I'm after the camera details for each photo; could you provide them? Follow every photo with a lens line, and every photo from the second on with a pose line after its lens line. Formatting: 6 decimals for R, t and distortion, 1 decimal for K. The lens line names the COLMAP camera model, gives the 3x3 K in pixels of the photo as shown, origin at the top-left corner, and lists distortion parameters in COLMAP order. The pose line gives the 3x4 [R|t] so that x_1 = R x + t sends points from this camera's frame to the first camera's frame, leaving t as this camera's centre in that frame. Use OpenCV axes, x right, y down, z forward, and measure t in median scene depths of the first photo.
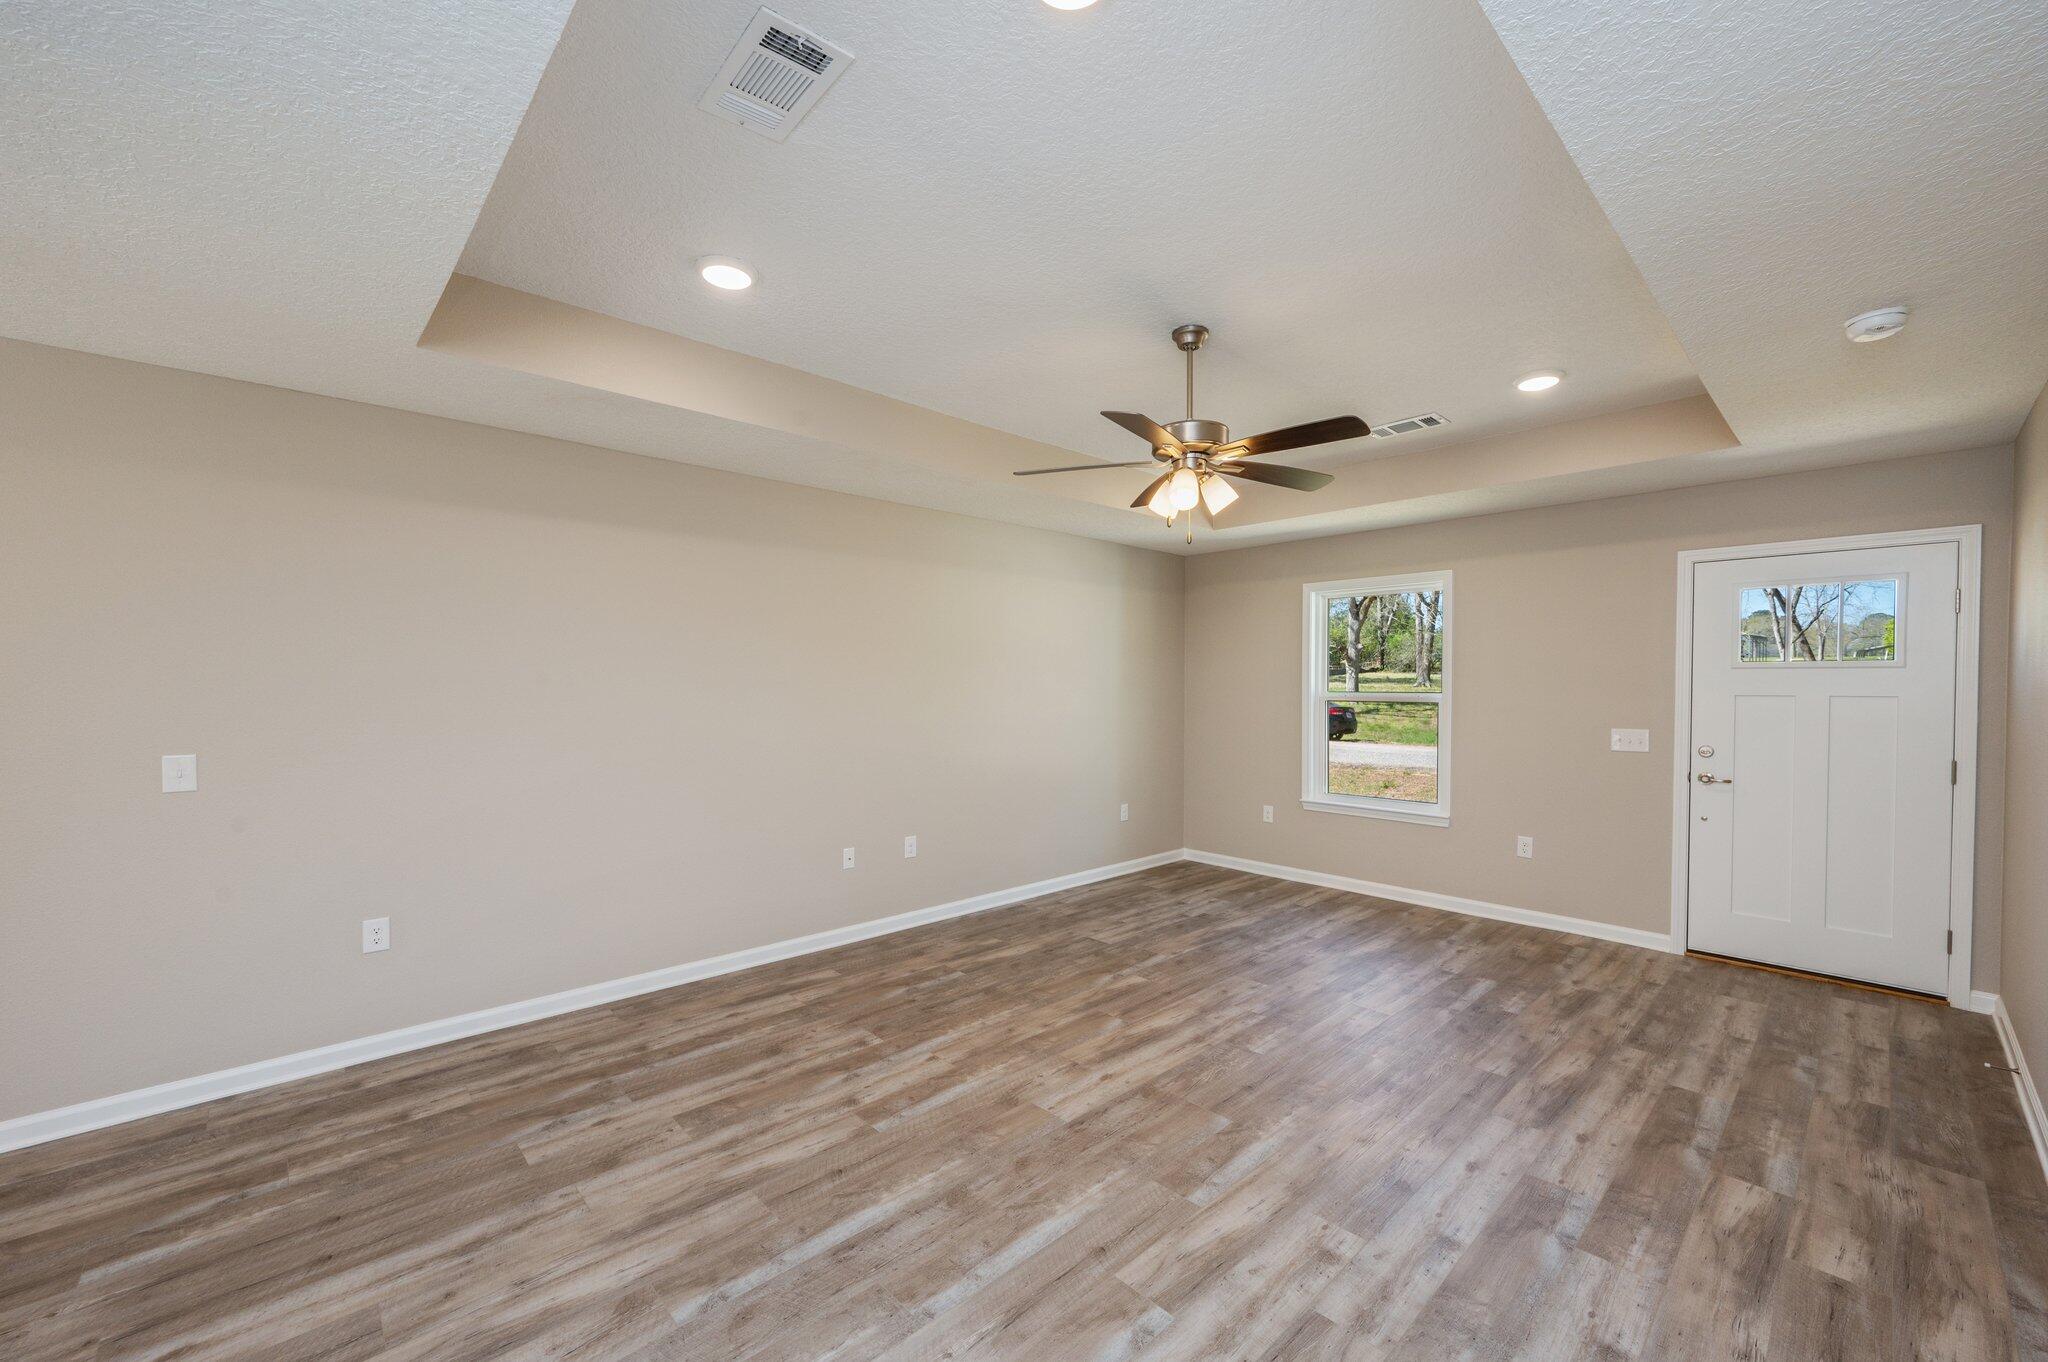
lens RADIAL K [[810.6, 0, 1012.2], [0, 810.6, 691.3], [0, 0, 1]] dist [-0.002124, -0.000125]
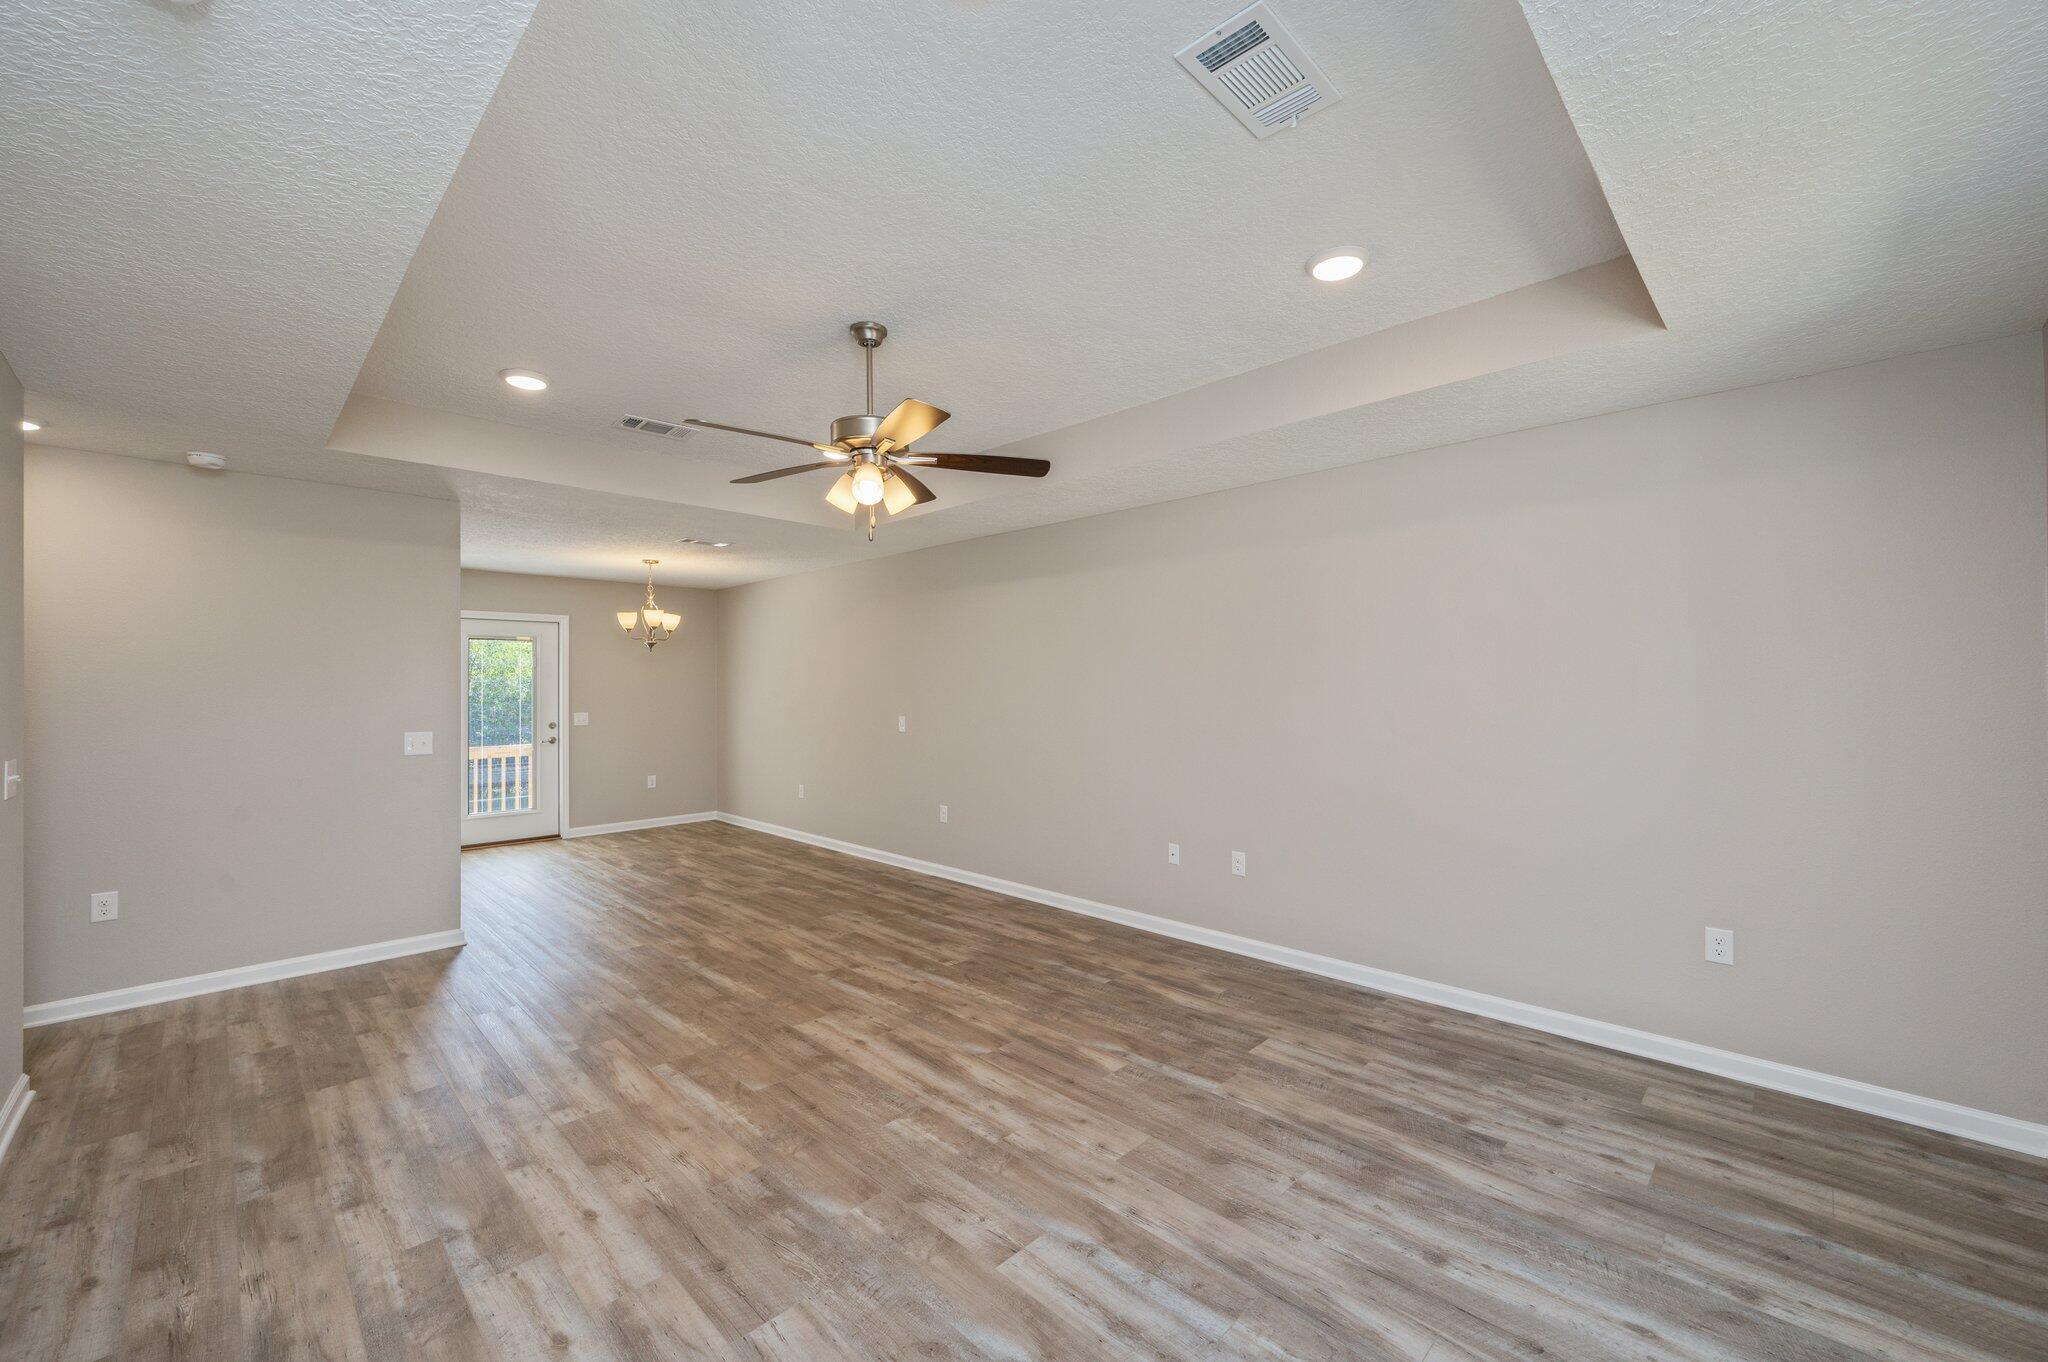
lens RADIAL K [[810.6, 0, 1012.5], [0, 810.6, 680.0], [0, 0, 1]] dist [-0.002124, -0.000125]
pose [[0.037613, -0.009085, -0.999251, 1.090442], [-0.003854, 0.999950, -0.009236, 0.005667], [0.999285, 0.004199, 0.037576, 1.053087]]
